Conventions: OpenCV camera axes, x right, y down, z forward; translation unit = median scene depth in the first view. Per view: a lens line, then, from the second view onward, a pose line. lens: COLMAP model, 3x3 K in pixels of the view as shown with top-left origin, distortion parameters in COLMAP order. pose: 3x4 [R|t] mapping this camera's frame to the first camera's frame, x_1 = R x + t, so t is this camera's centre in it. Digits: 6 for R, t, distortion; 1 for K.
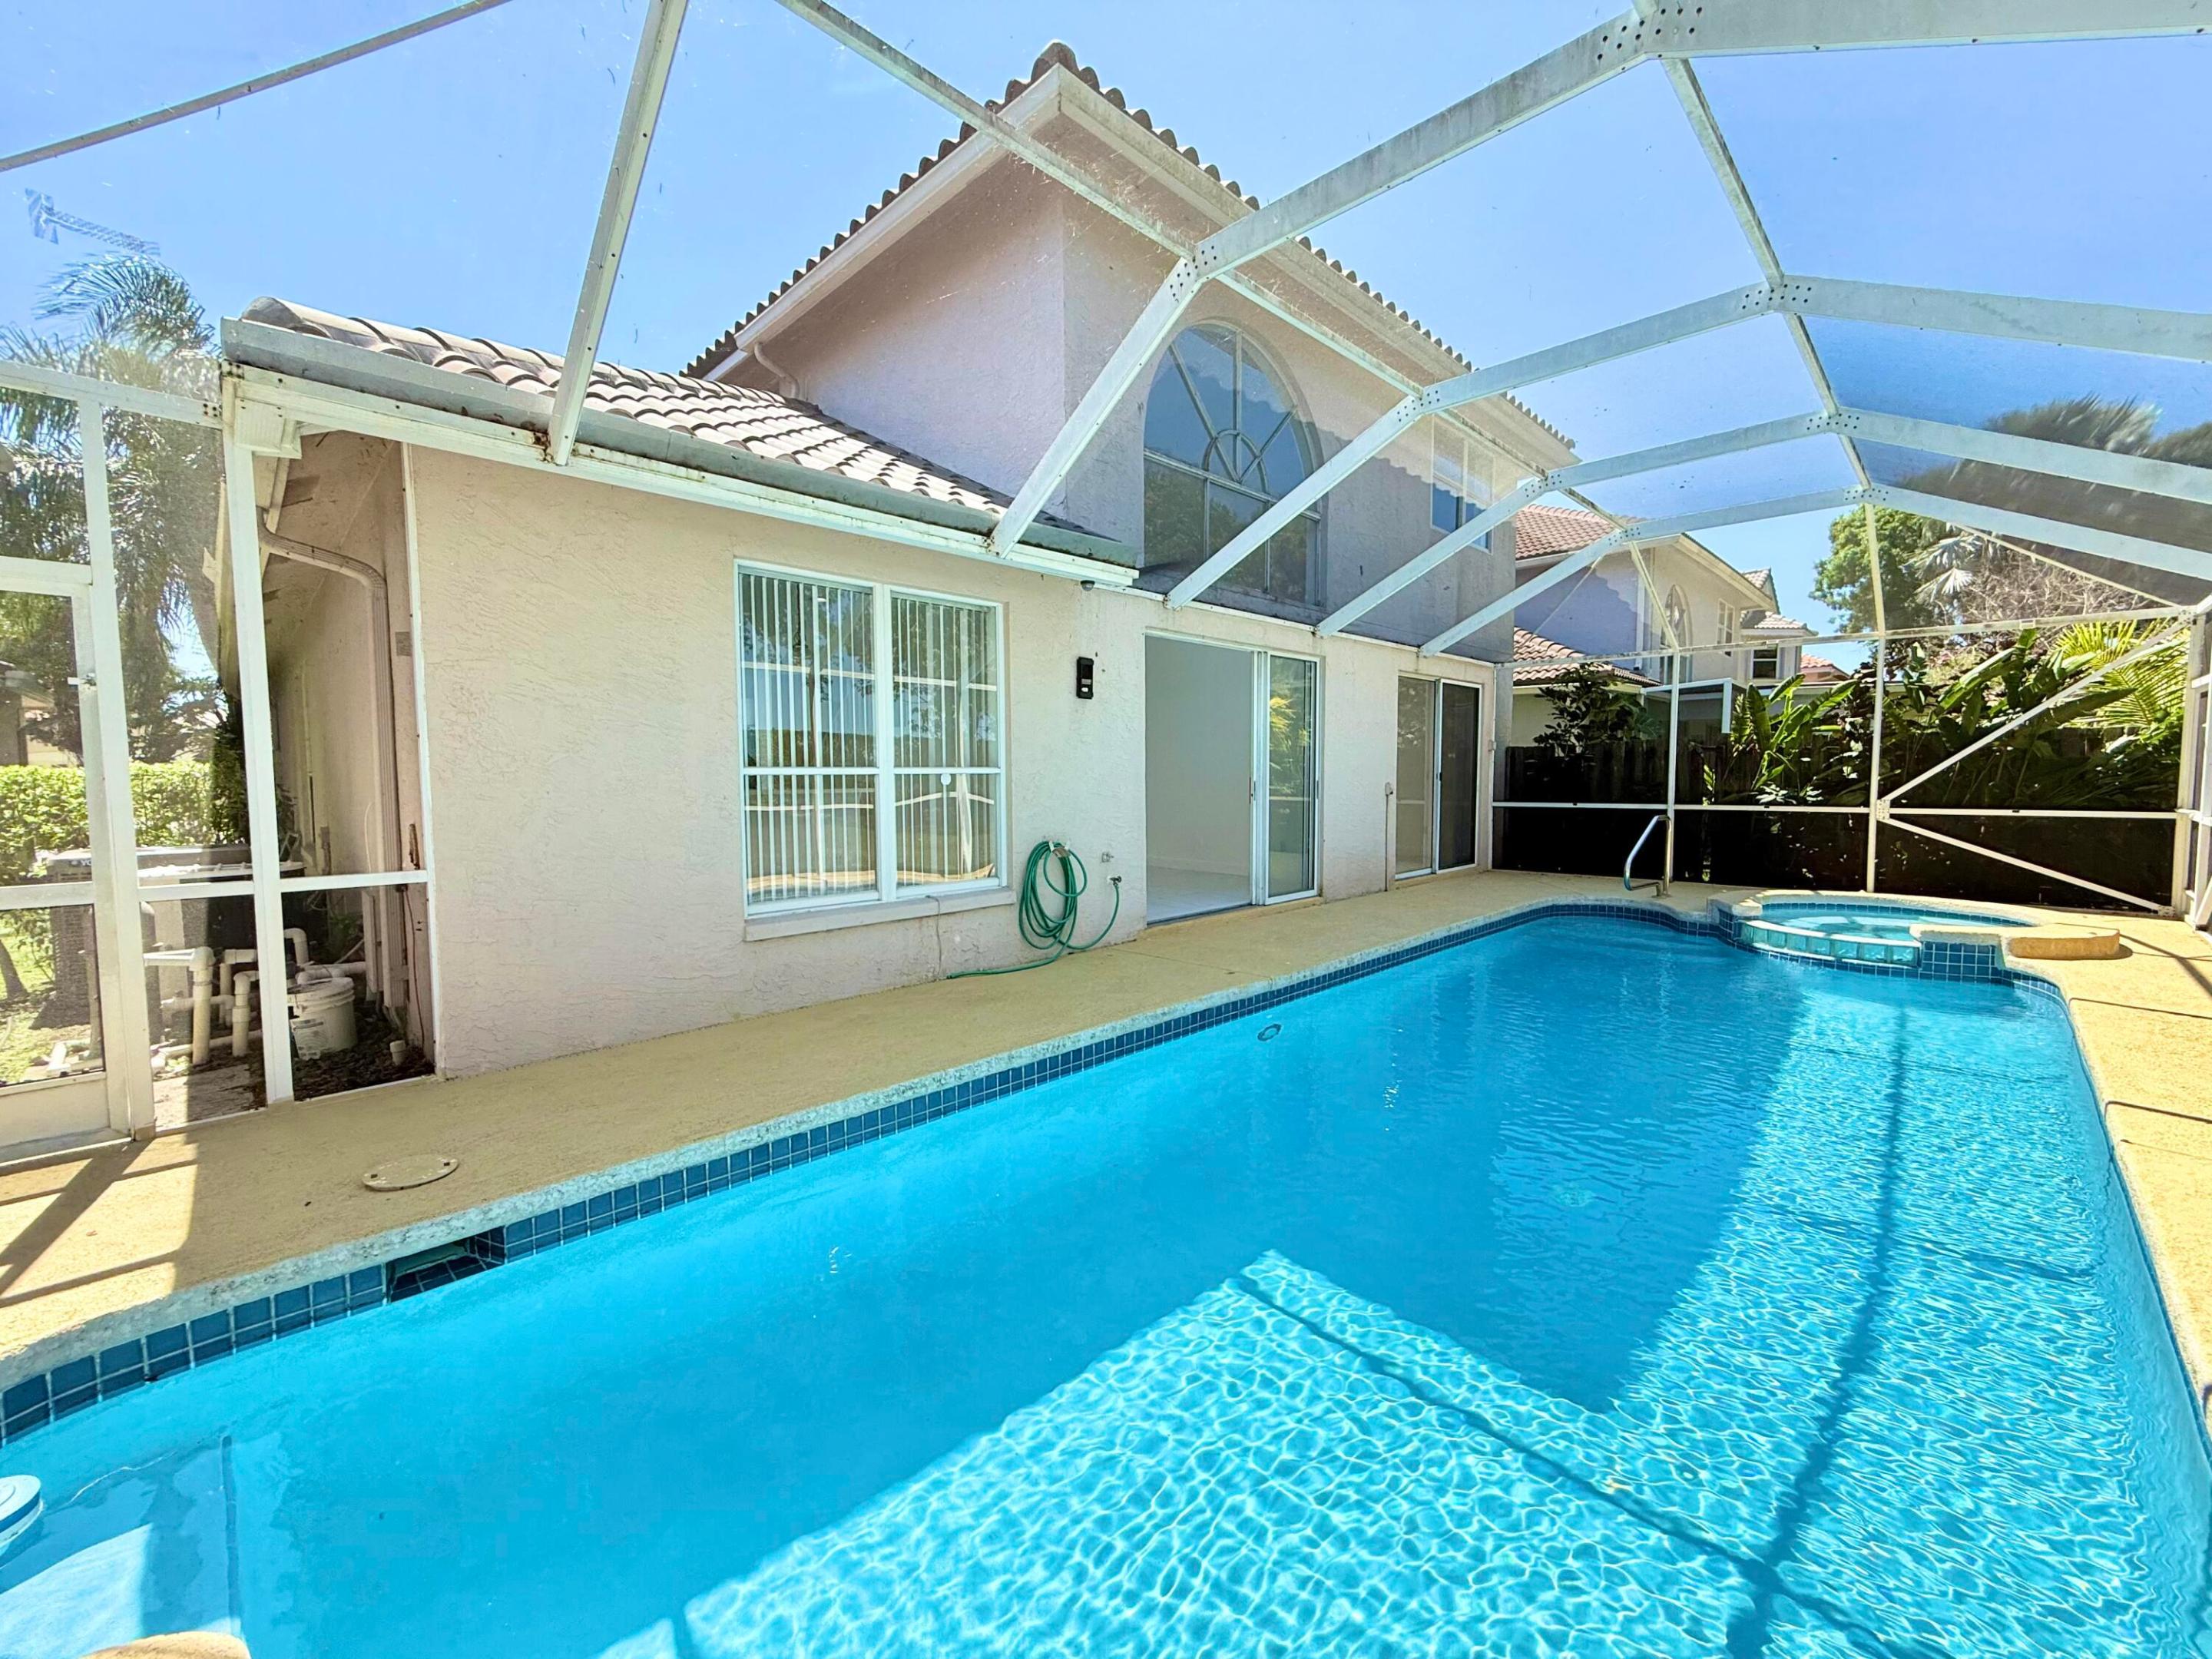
lens RADIAL K [[887.5, 0, 1103.6], [0, 887.5, 827.0], [0, 0, 1]] dist [-0.002681, -0.000403]
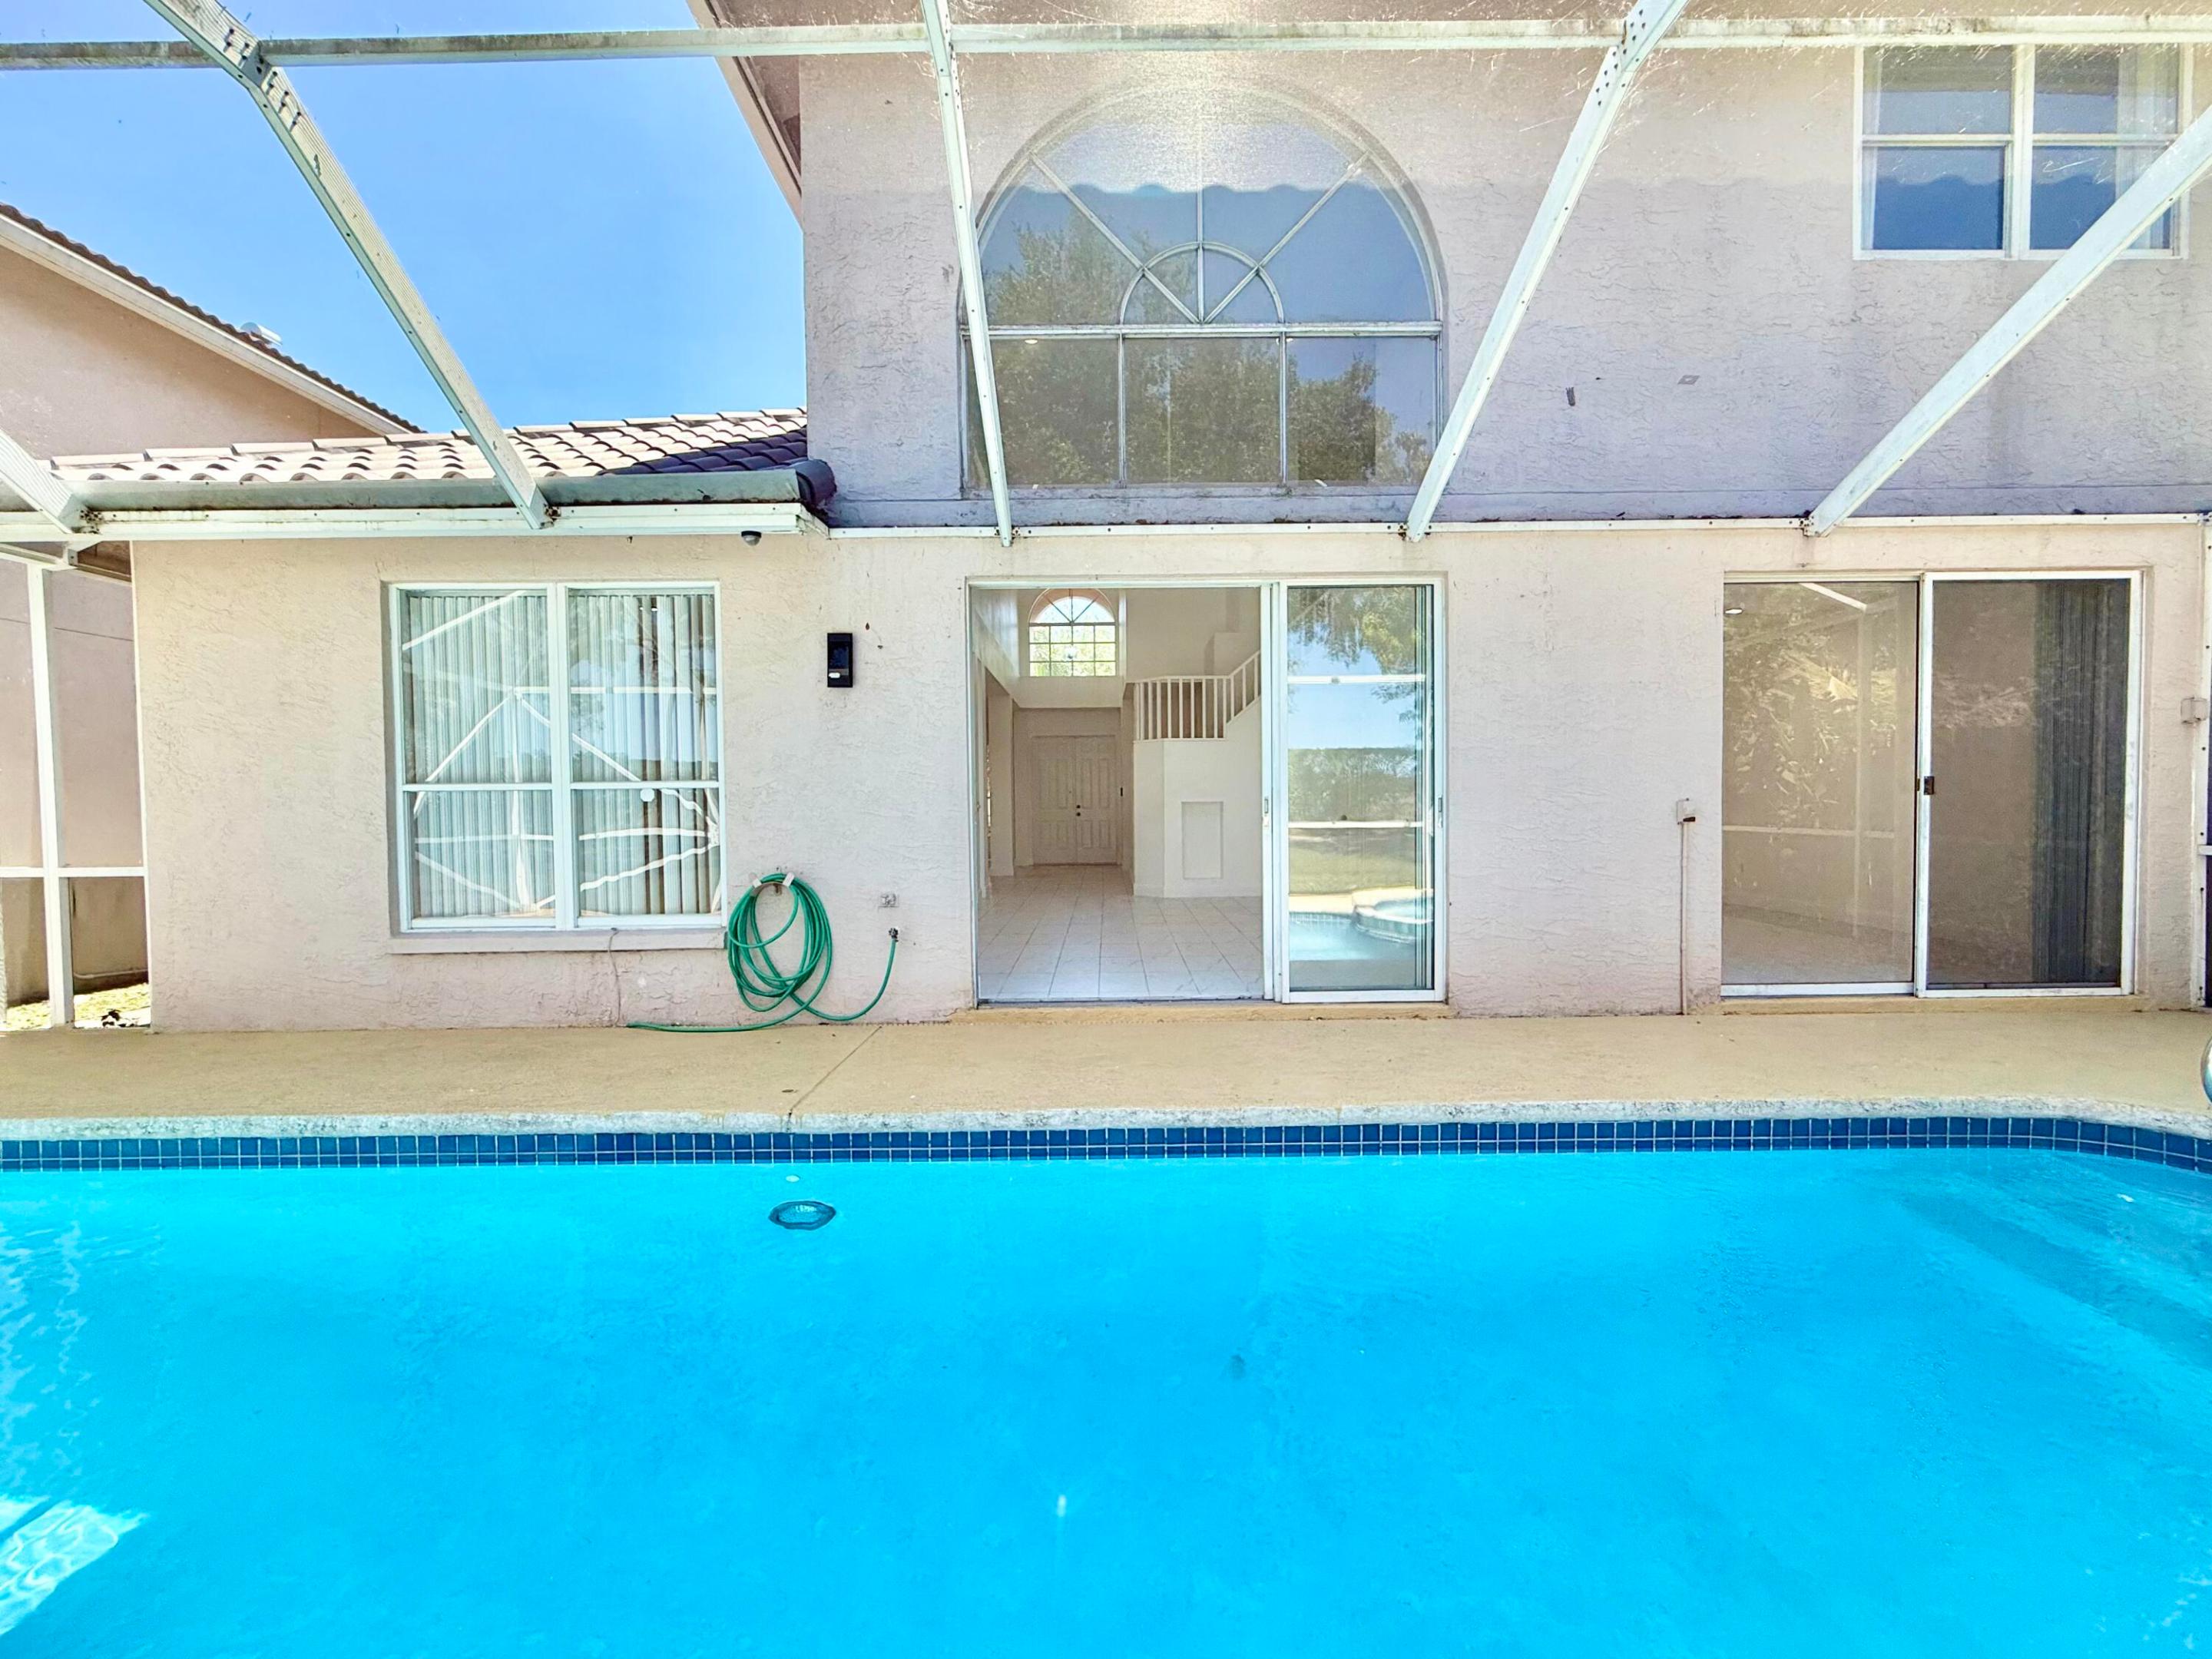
lens RADIAL K [[925.6, 0, 1096.7], [0, 925.6, 832.2], [0, 0, 1]] dist [0.001234, 0.000110]
pose [[0.708940, 0.016699, -0.705071, 0.737495], [-0.034228, 0.999356, -0.010747, -0.022555], [0.704438, 0.031753, 0.709055, 0.642681]]
